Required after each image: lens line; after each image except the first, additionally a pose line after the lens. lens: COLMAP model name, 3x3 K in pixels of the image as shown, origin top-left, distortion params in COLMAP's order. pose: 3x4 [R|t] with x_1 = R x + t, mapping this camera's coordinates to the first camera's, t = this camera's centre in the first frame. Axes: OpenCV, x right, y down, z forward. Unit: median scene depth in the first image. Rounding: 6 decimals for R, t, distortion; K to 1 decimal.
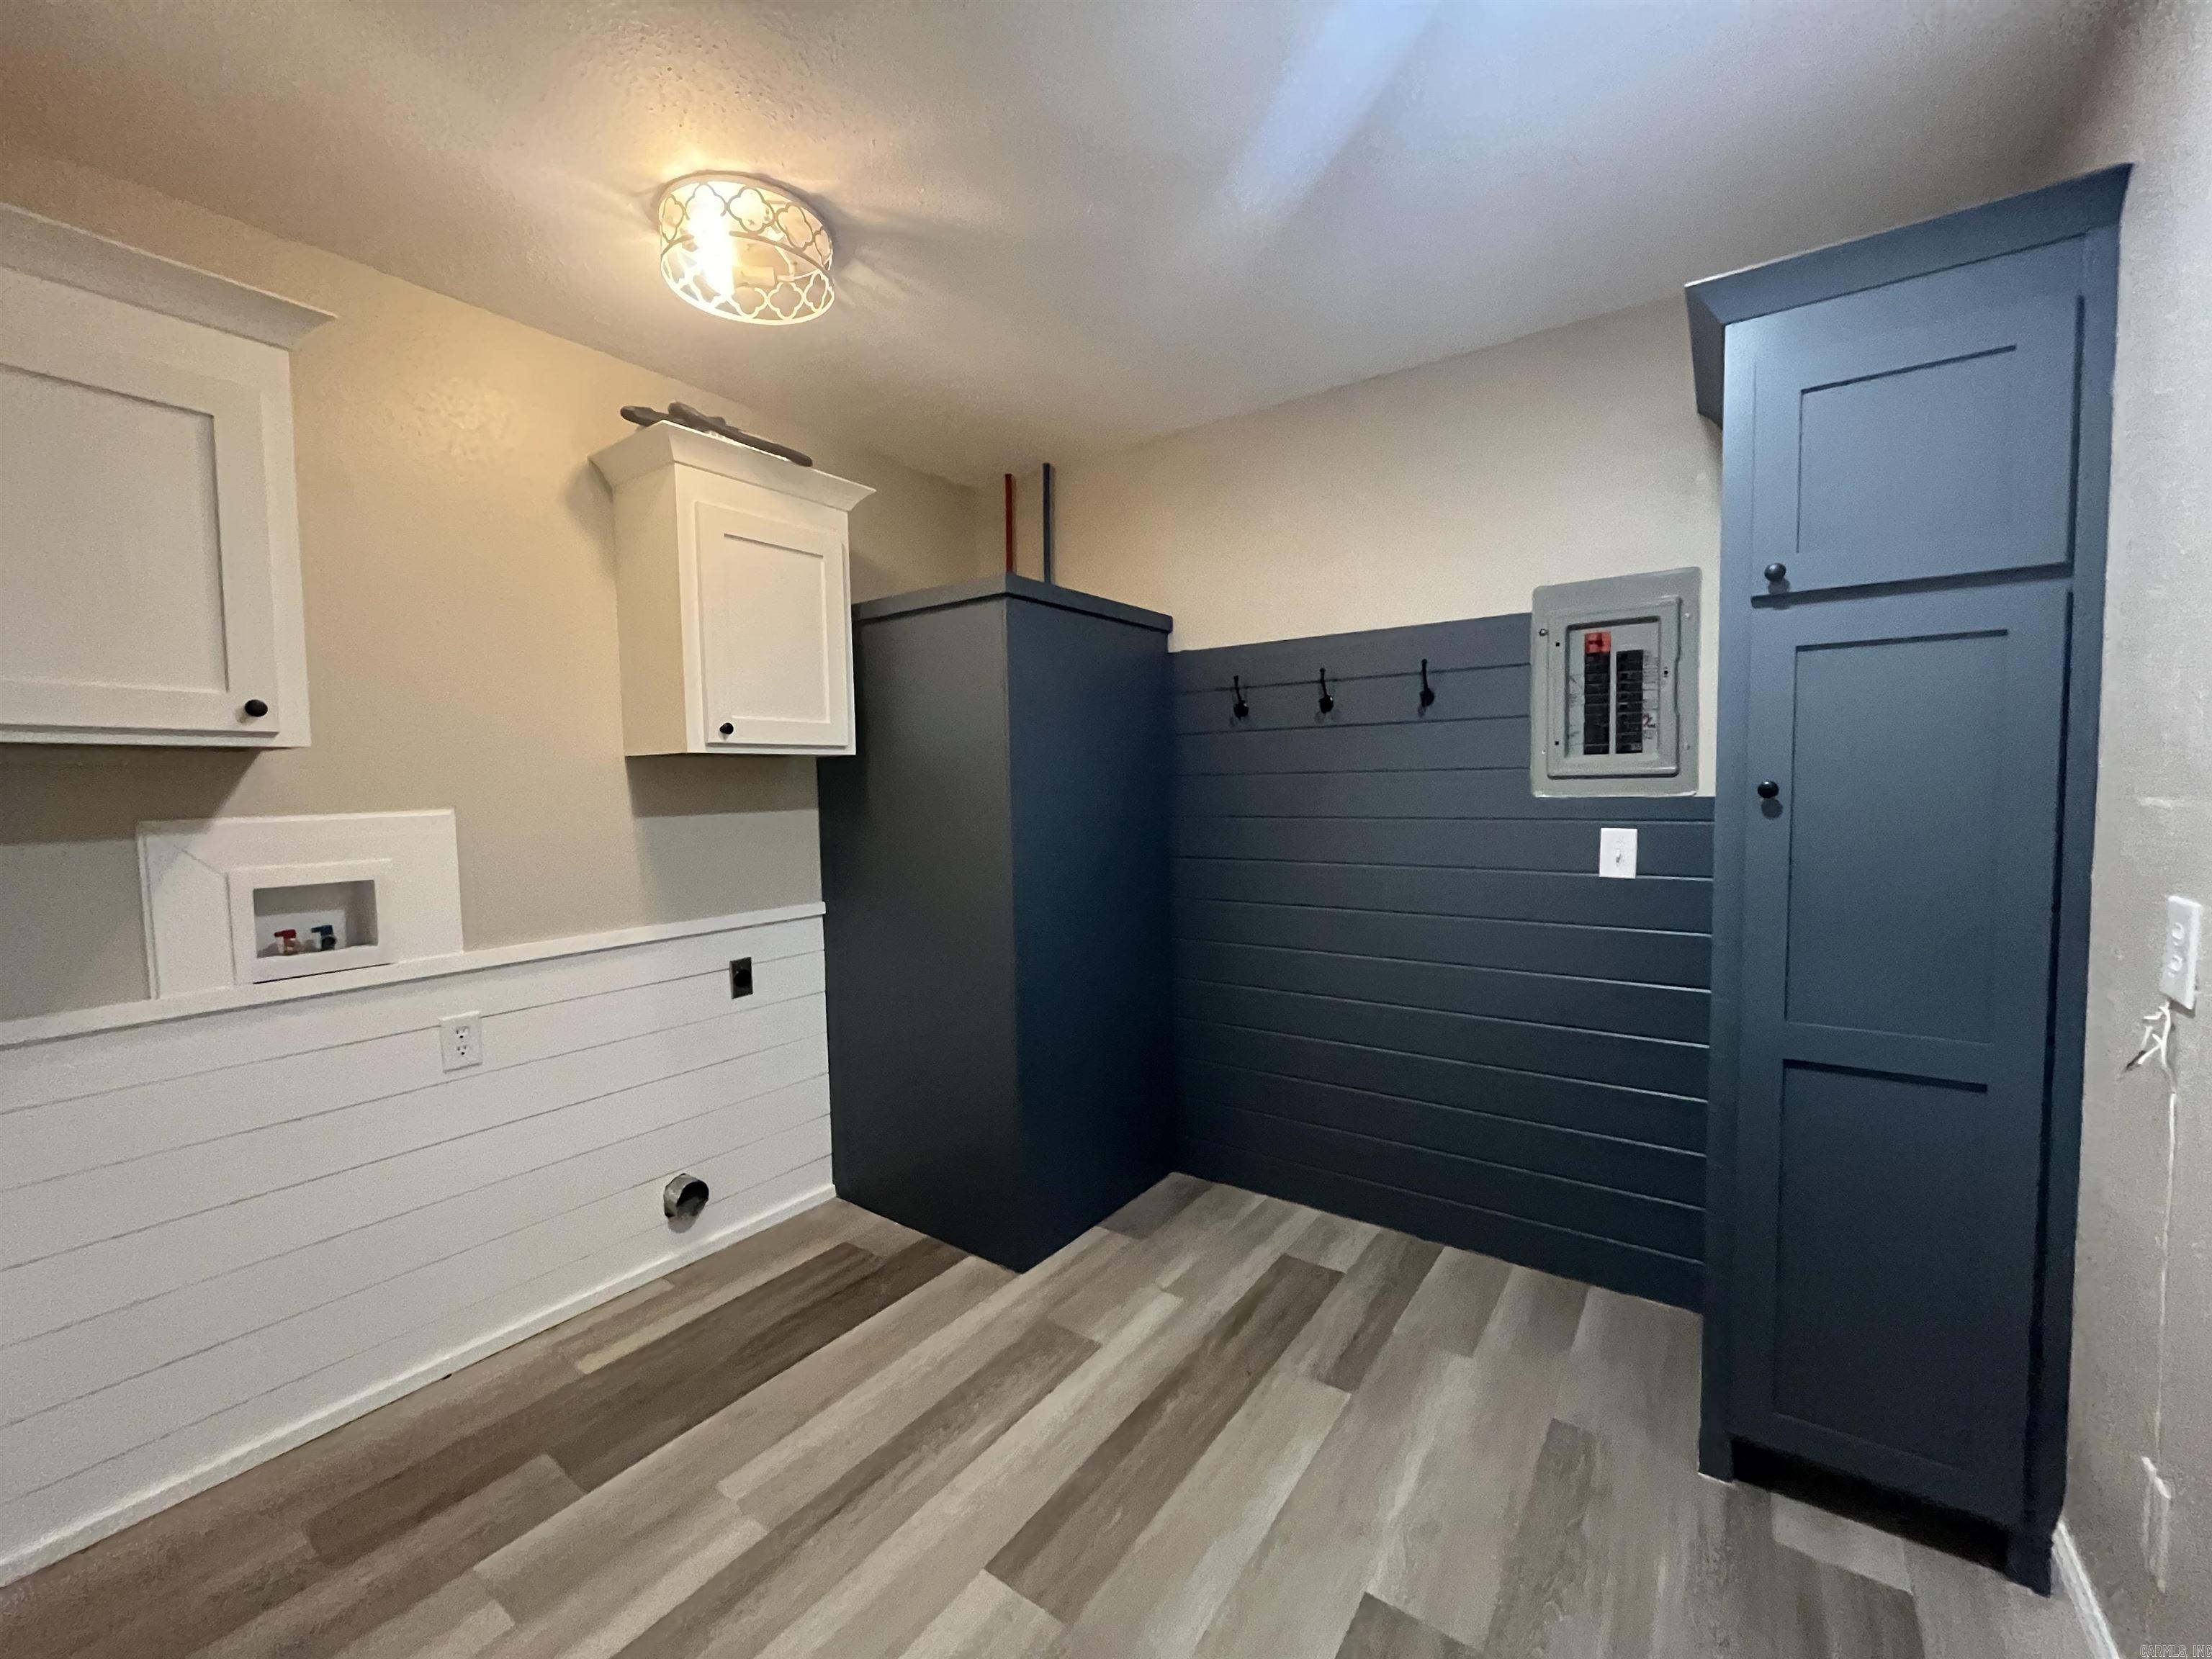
lens RADIAL K [[896.2, 0, 1104.7], [0, 896.2, 827.8], [0, 0, 1]] dist [-0.001631, -0.000382]
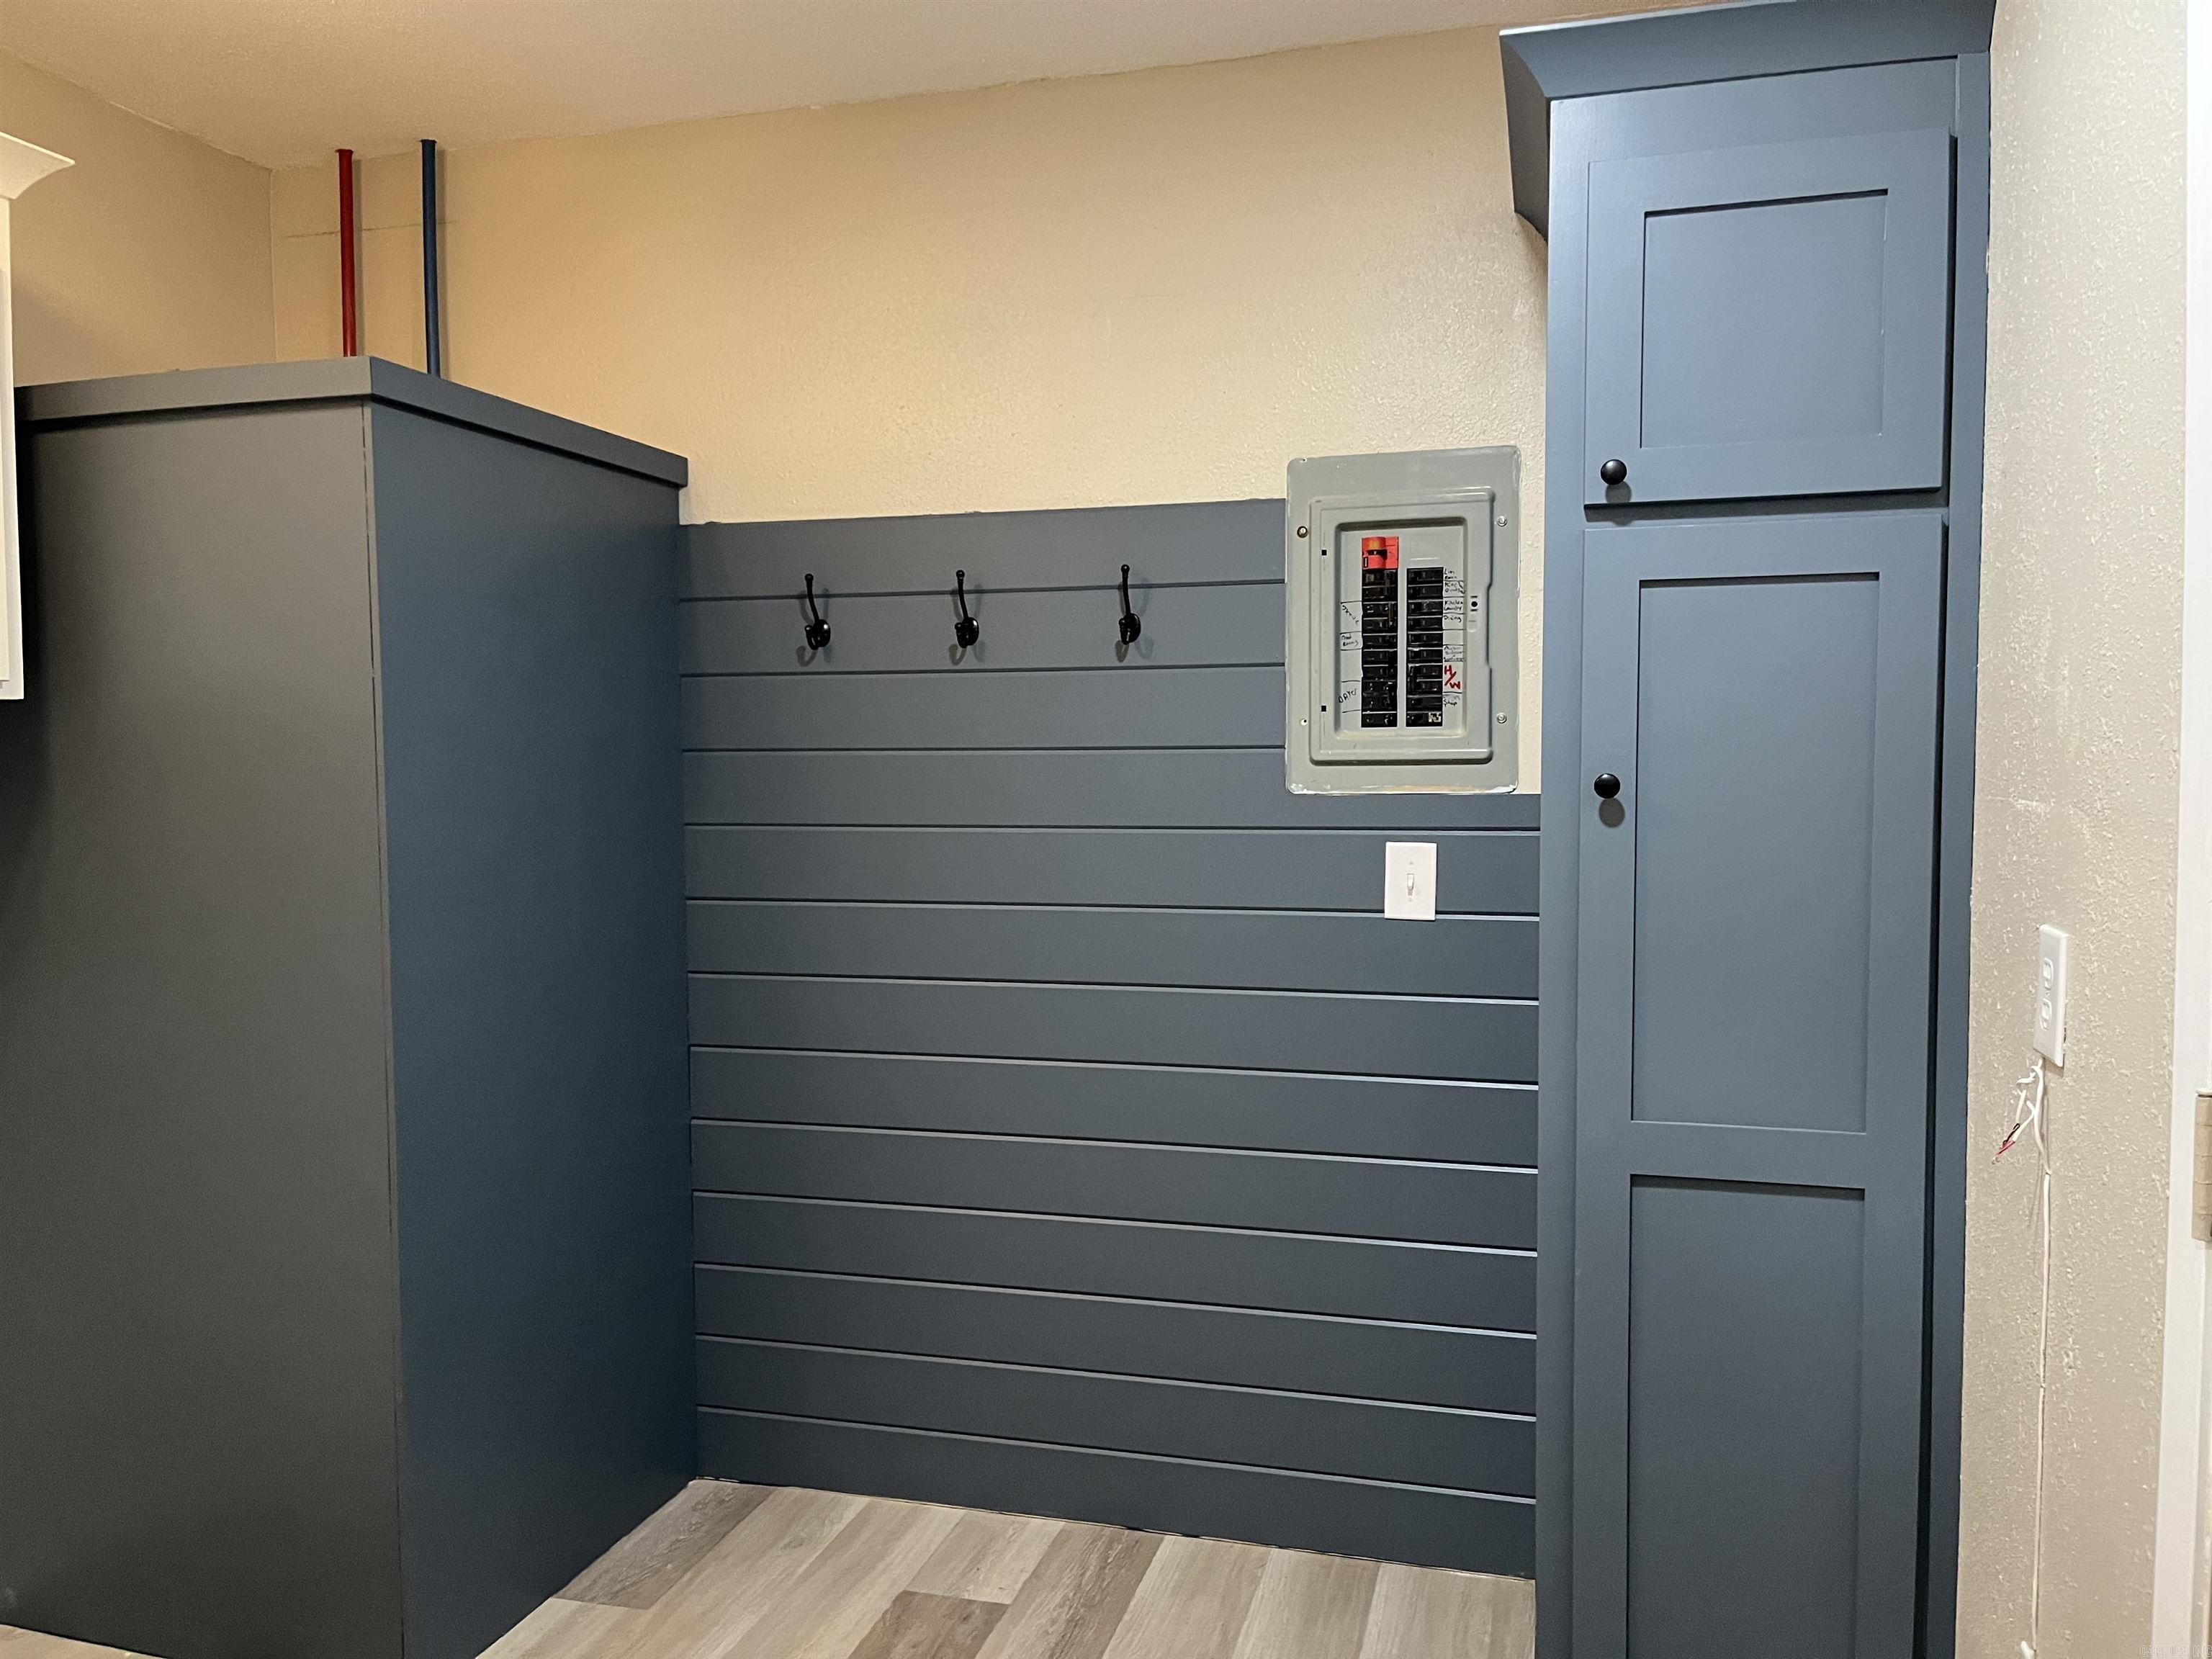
lens RADIAL K [[1682.8, 0, 1092.5], [0, 1682.8, 824.7], [0, 0, 1]] dist [0.067217, -0.085279]
pose [[0.942608, -0.001980, 0.333897, -0.048997], [0.005959, 0.999923, -0.010891, -0.000240], [-0.333849, 0.012256, 0.942547, -0.069265]]
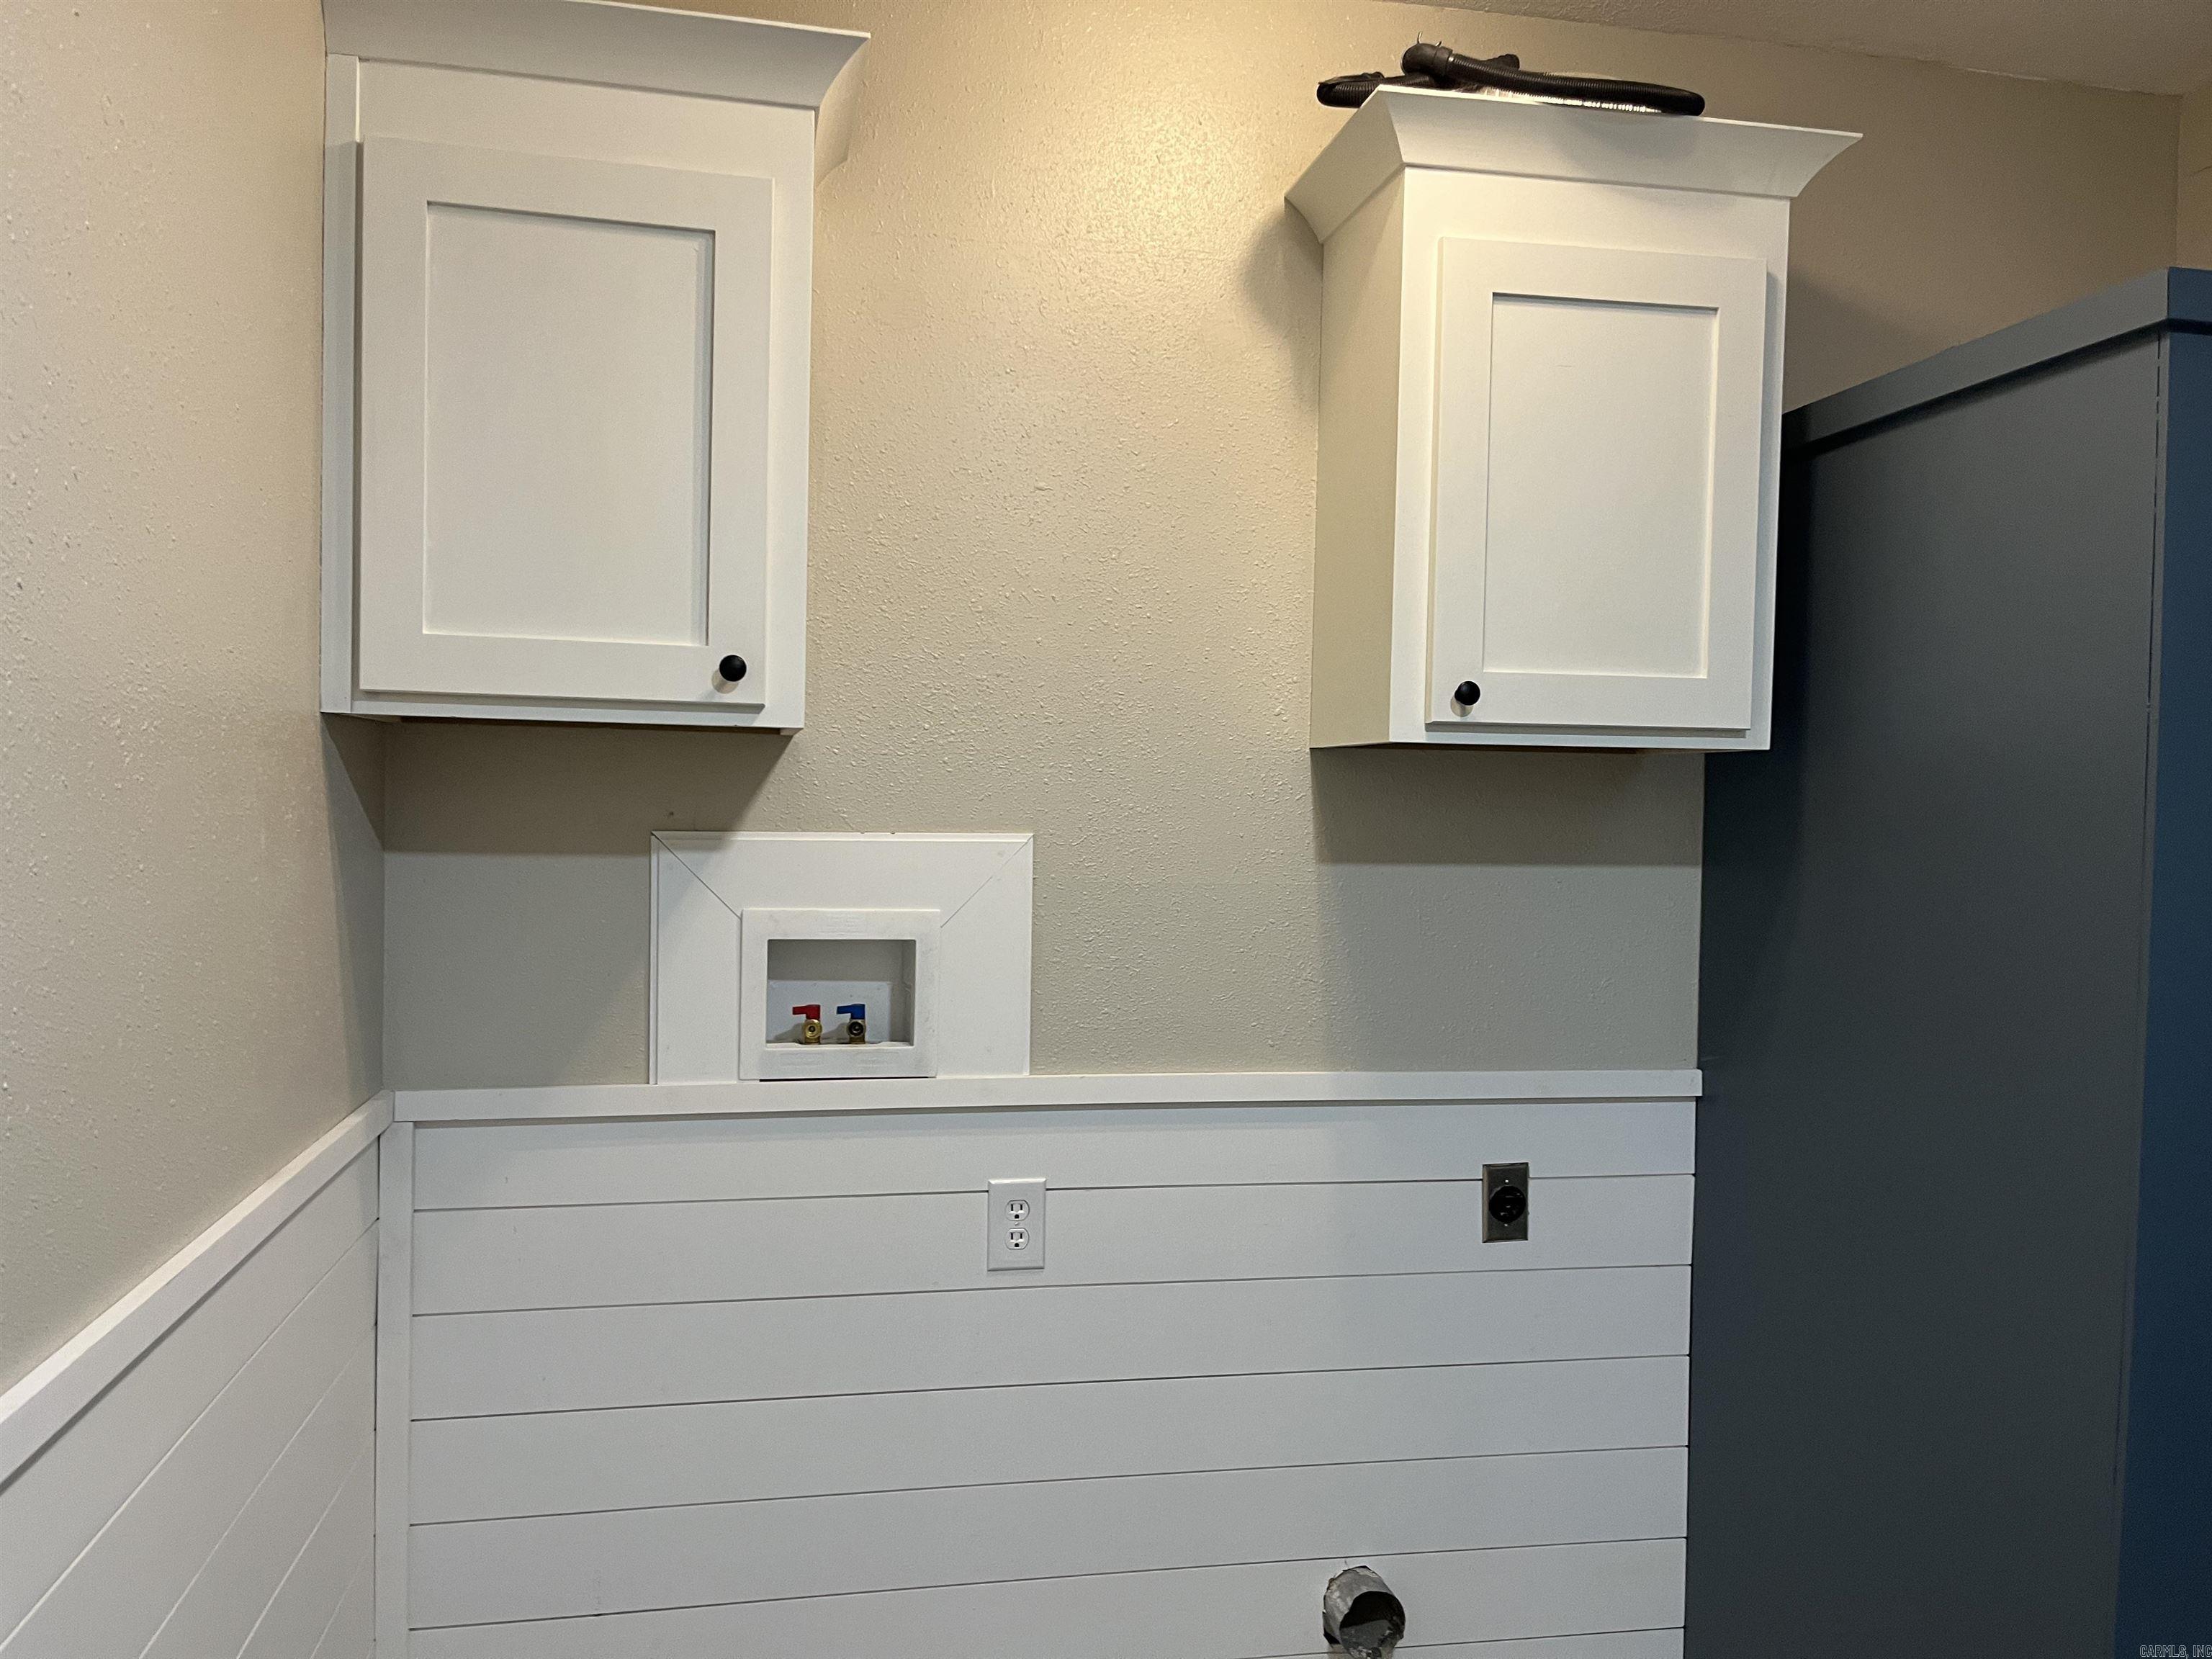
lens RADIAL K [[1682.8, 0, 1108.3], [0, 1682.8, 851.3], [0, 0, 1]] dist [0.067217, -0.085279]
pose [[0.720493, 0.052221, -0.691493, 0.077874], [-0.067407, 0.997712, 0.005112, -0.016009], [0.690179, 0.042929, 0.722365, 0.200115]]
